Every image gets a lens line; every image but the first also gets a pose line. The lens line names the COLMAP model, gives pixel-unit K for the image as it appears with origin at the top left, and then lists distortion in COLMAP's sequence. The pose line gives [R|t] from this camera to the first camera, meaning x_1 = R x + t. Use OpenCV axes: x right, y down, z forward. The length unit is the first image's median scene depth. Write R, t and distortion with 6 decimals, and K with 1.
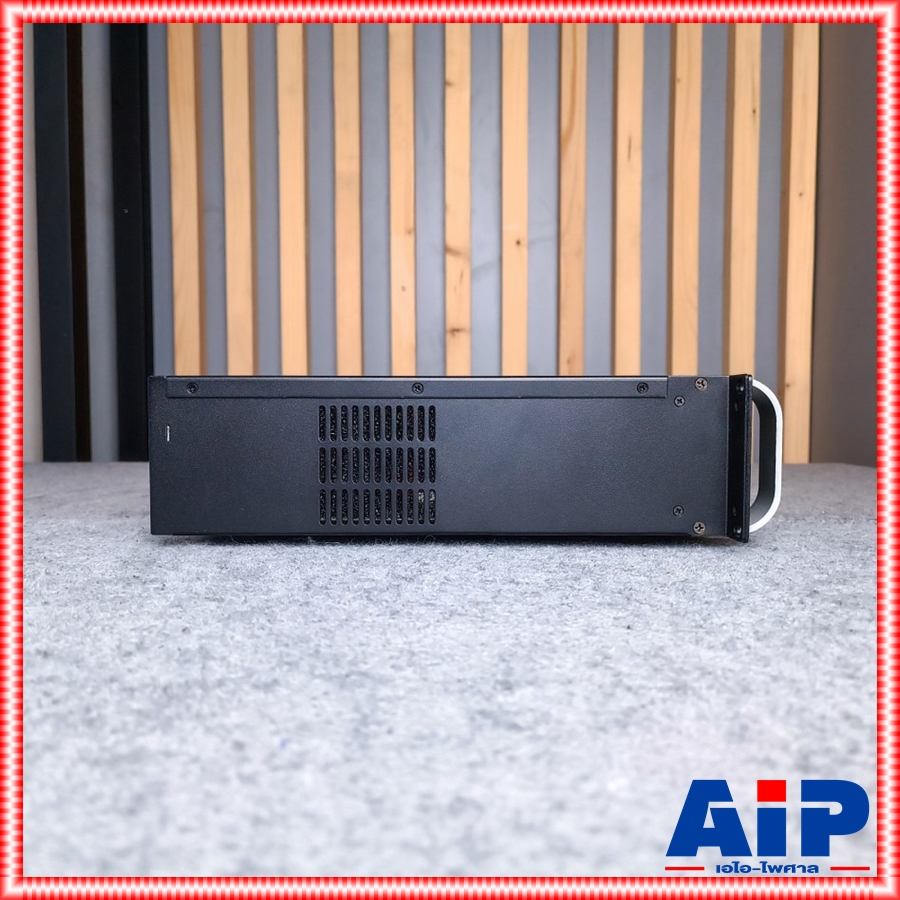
lens RADIAL K [[840.2, 0, 445.6], [0, 840.2, 457.0], [0, 0, 1]] dist [0.005468, 0.000000]
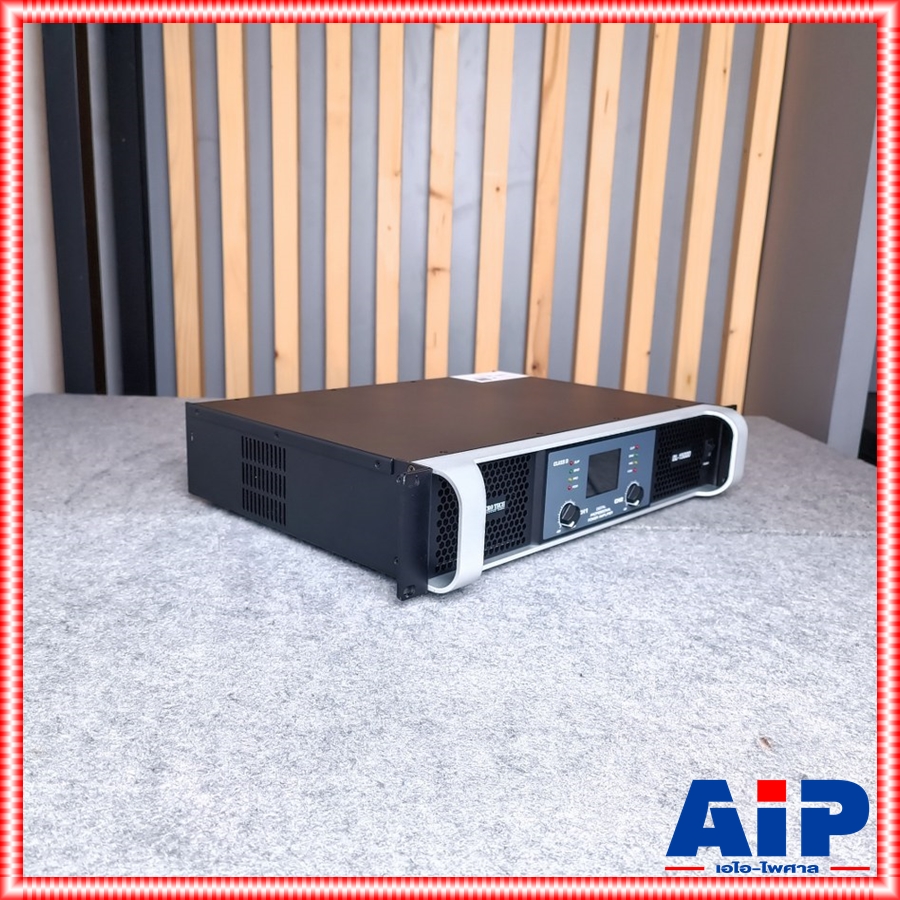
lens RADIAL K [[840.2, 0, 440.2], [0, 840.2, 459.6], [0, 0, 1]] dist [0.005468, 0.000000]
pose [[0.998528, 0.022711, 0.049254, -0.055396], [-0.031363, 0.982665, 0.182720, -0.189754], [-0.044250, -0.183996, 0.981930, -0.196114]]
